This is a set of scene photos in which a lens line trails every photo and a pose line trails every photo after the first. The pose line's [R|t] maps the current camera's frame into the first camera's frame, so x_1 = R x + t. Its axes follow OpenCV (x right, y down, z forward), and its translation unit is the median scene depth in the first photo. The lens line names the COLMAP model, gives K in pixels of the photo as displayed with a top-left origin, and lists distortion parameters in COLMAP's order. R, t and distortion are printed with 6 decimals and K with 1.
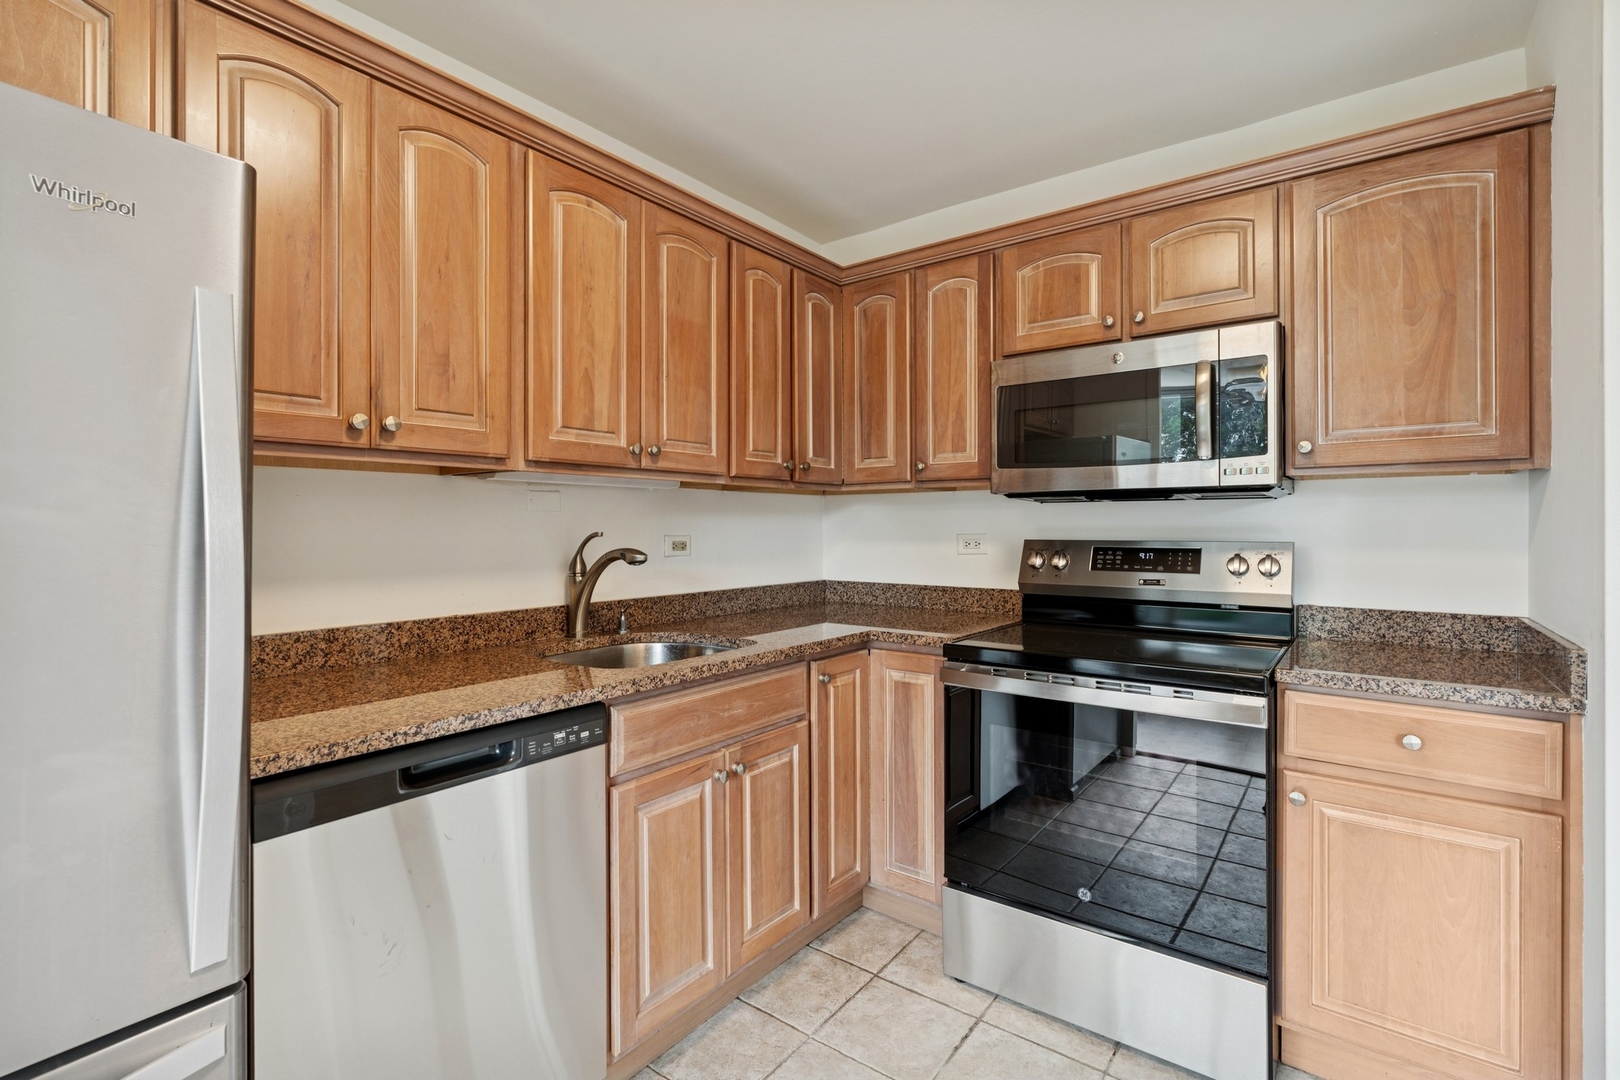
lens RADIAL K [[731.9, 0, 858.2], [0, 731.9, 522.5], [0, 0, 1]] dist [0.001606, 0.000188]
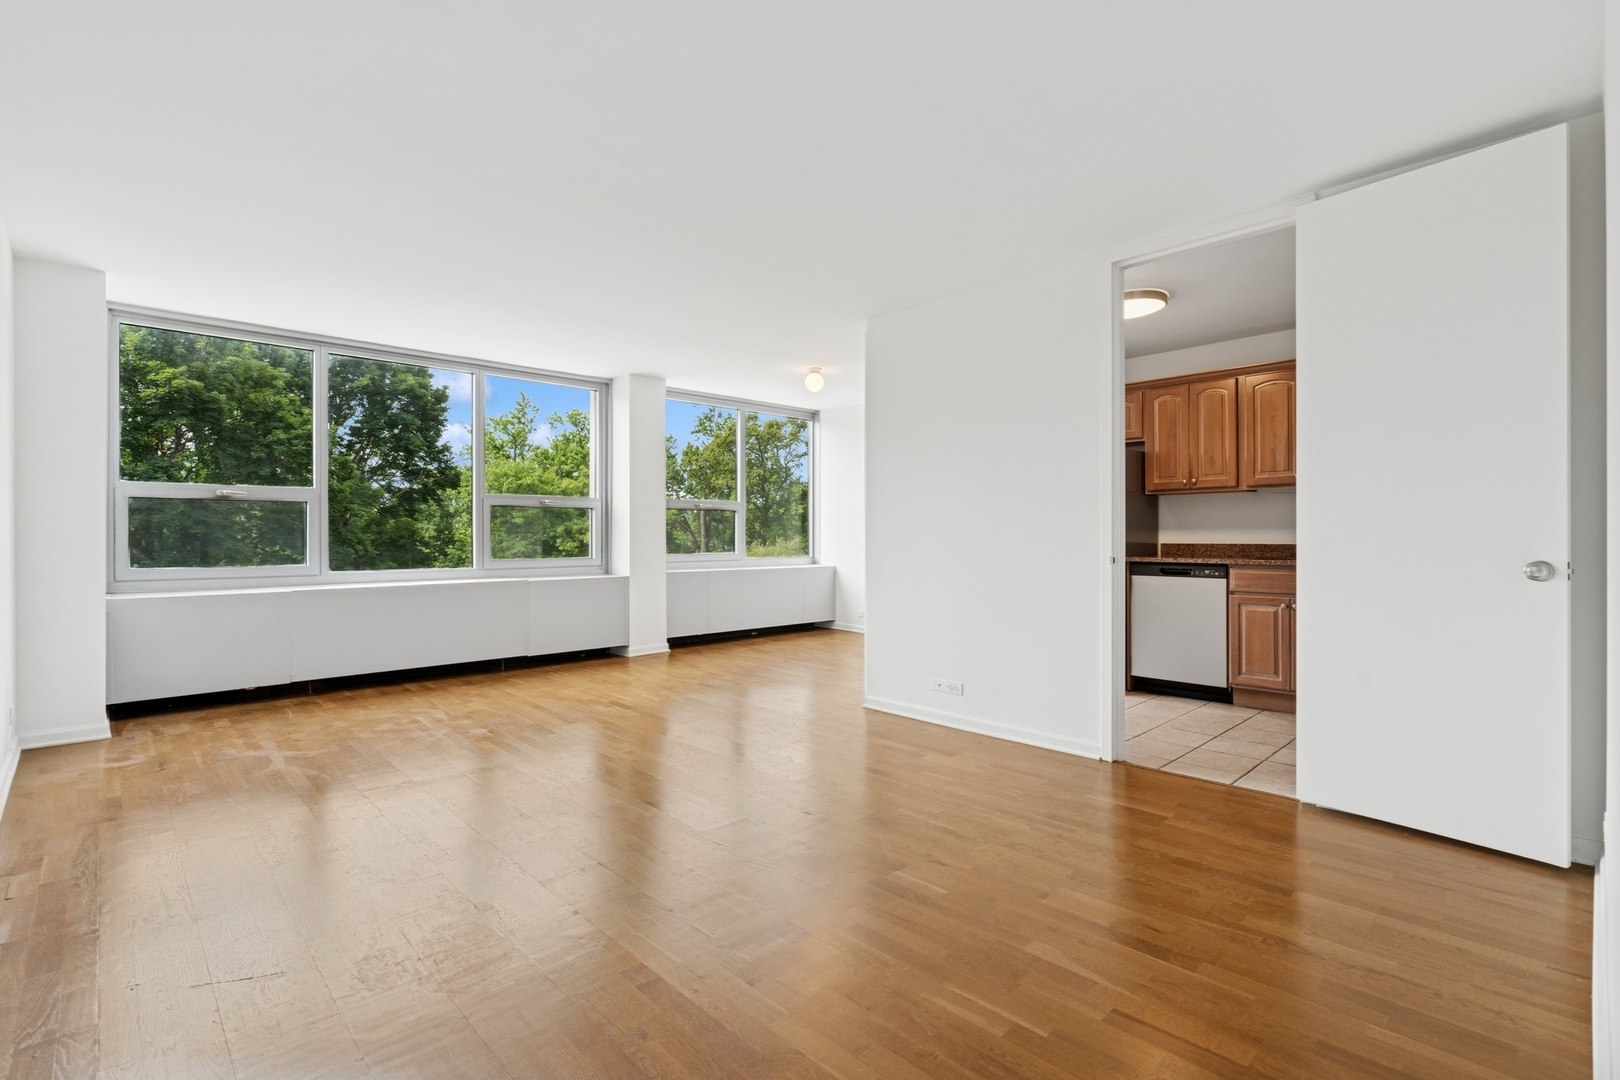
lens RADIAL K [[729.3, 0, 797.0], [0, 729.3, 529.8], [0, 0, 1]] dist [-0.004432, -0.000137]
pose [[-0.179159, -0.004914, -0.983808, 2.375990], [0.005898, 0.999964, -0.006068, 0.081288], [0.983803, -0.006889, -0.179123, -0.182306]]
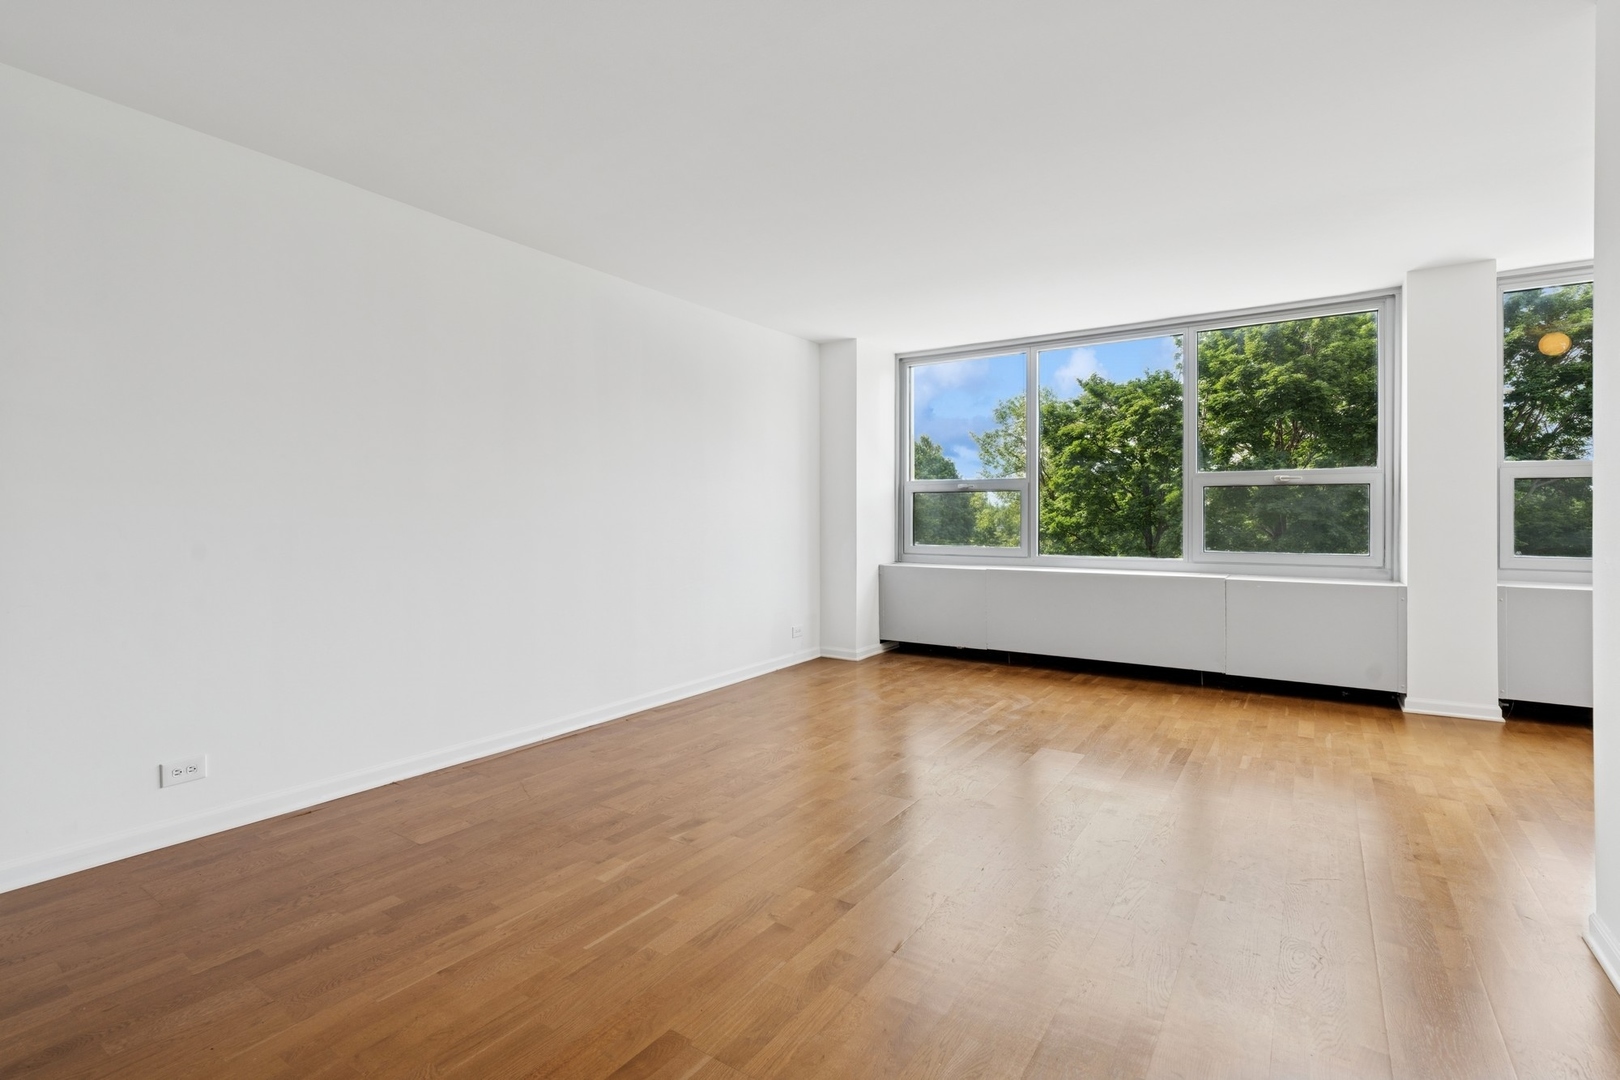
lens RADIAL K [[742.3, 0, 810.7], [0, 742.3, 517.8], [0, 0, 1]] dist [-0.000882, -0.000015]
pose [[-0.999236, -0.001176, -0.039067, 1.056892], [-0.000922, 0.999978, -0.006522, 0.081613], [0.039074, -0.006481, -0.999215, 0.578821]]
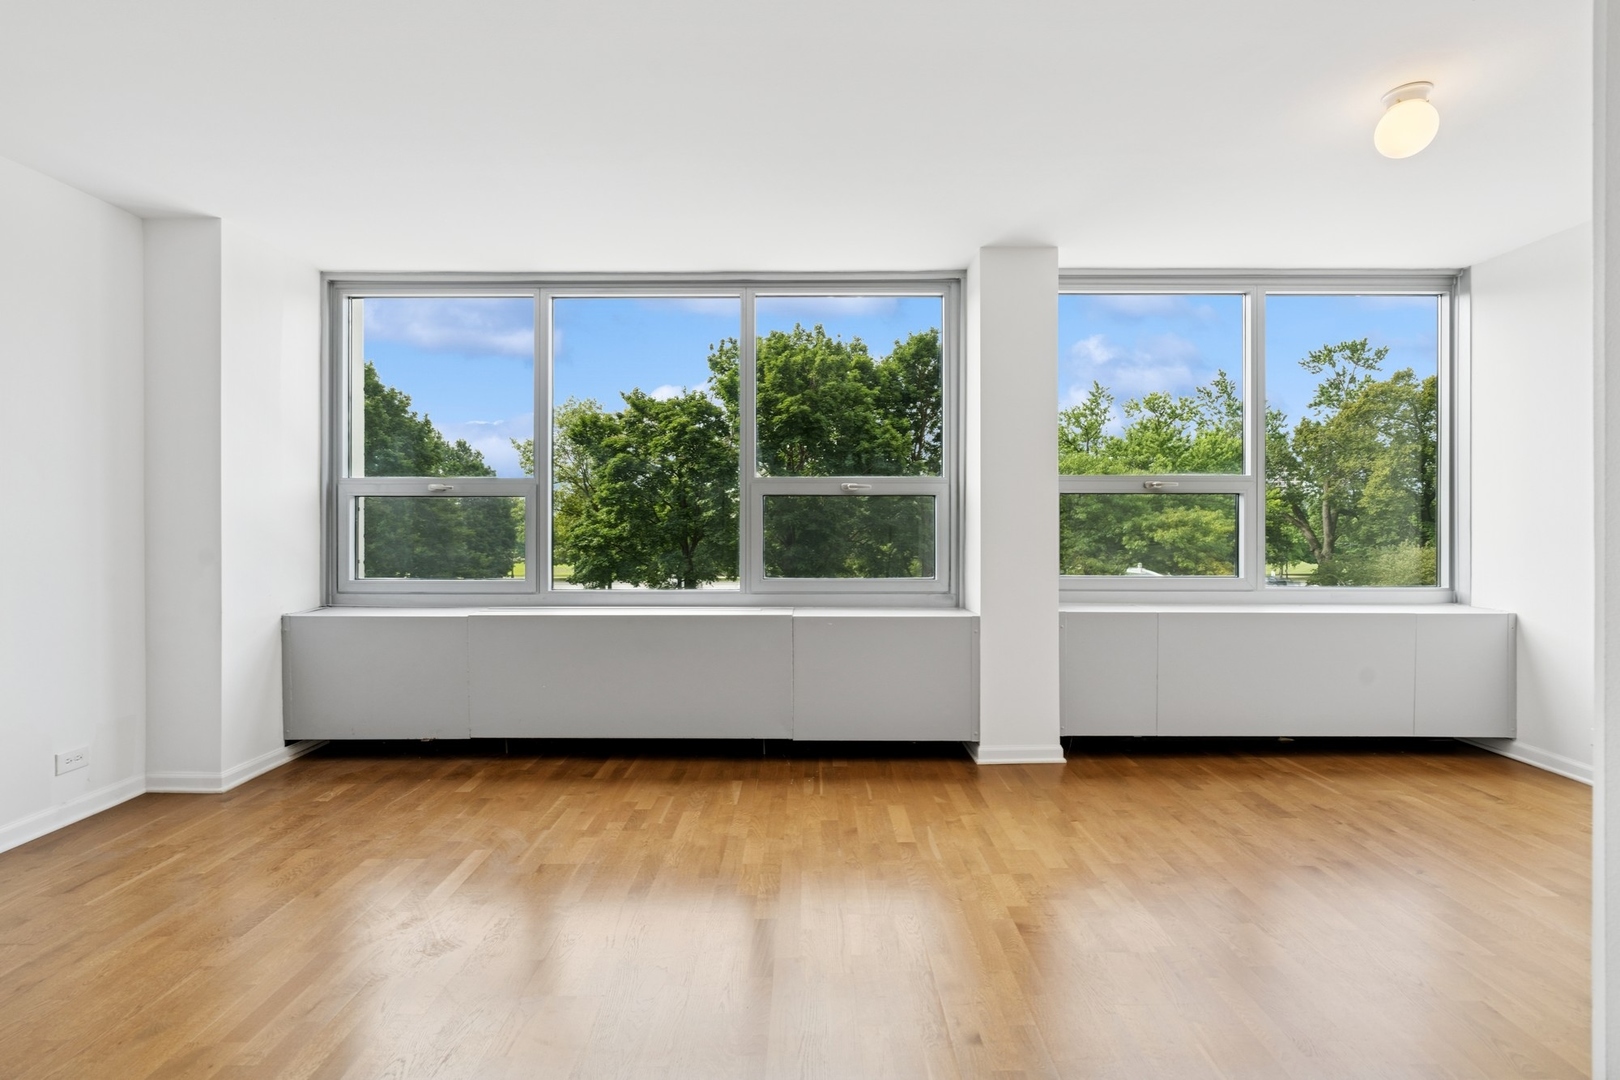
lens RADIAL K [[729.2, 0, 813.4], [0, 729.2, 530.2], [0, 0, 1]] dist [-0.006863, -0.000187]
pose [[-0.801404, 0.001076, -0.598122, 0.645394], [0.003939, 0.999986, -0.003479, 0.056015], [0.598110, -0.005144, -0.801397, -0.322386]]
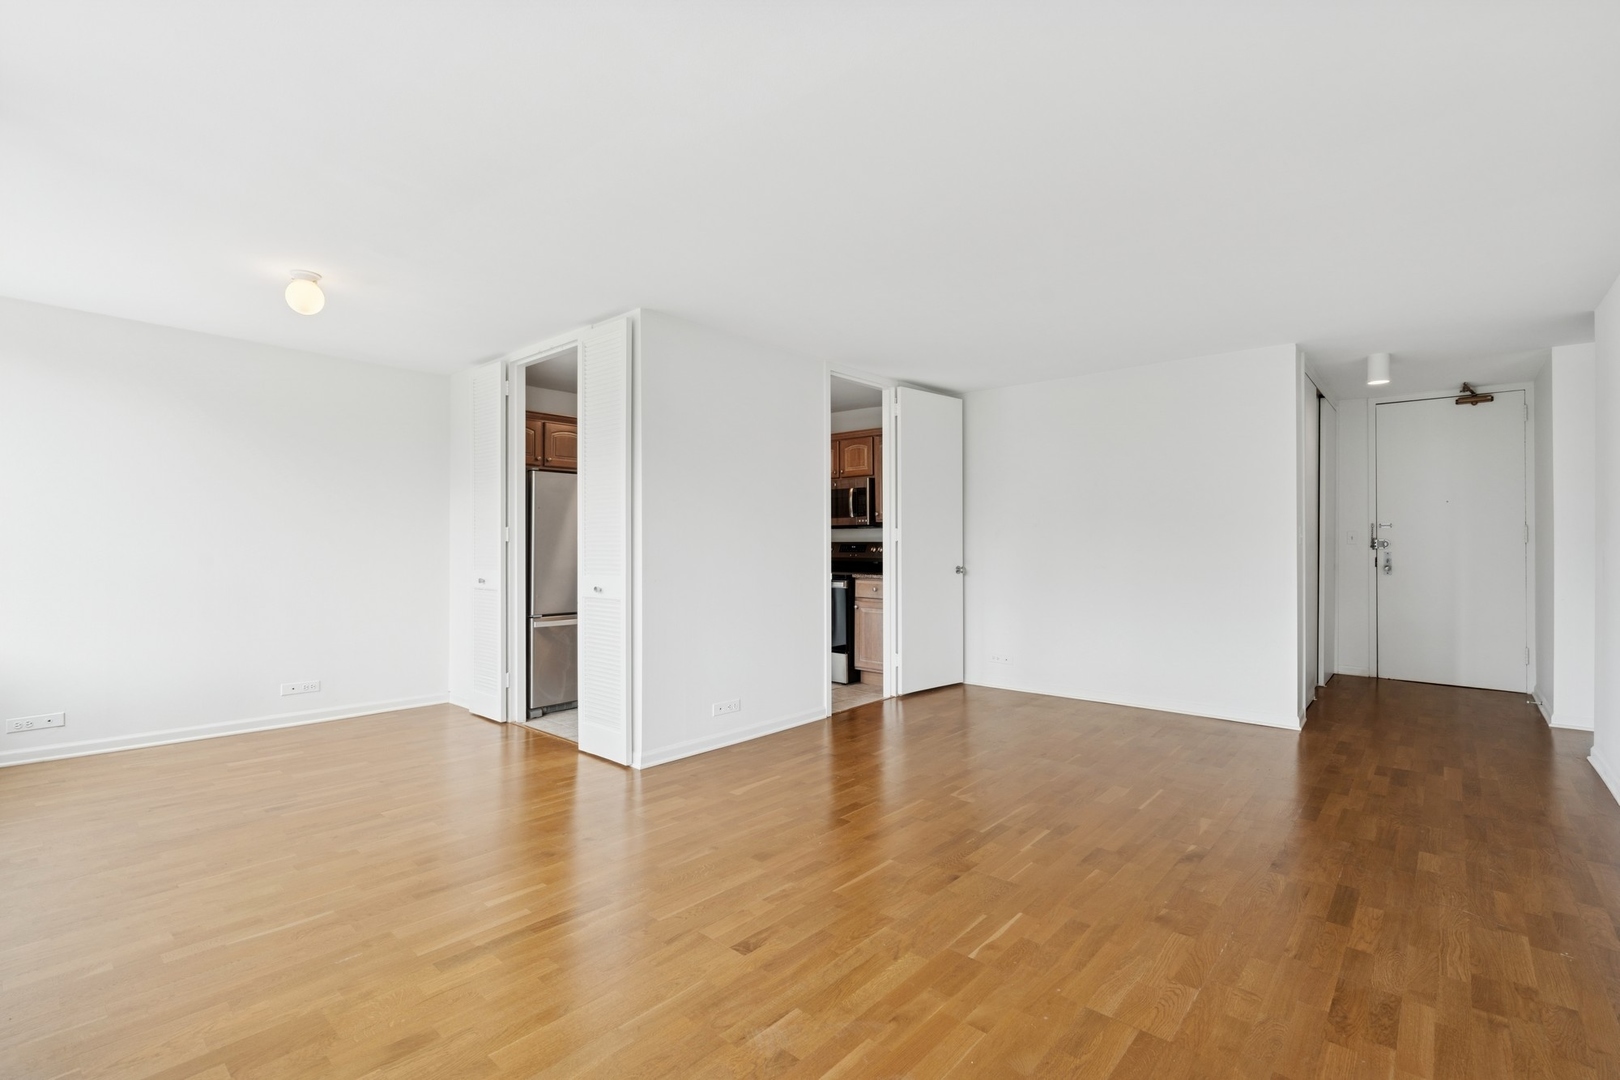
lens RADIAL K [[723.1, 0, 806.3], [0, 723.1, 535.1], [0, 0, 1]] dist [-0.005486, -0.000474]
pose [[0.994938, -0.002840, -0.100446, 0.610476], [0.002043, 0.999966, -0.008033, 0.023747], [0.100466, 0.007787, 0.994910, -2.349563]]
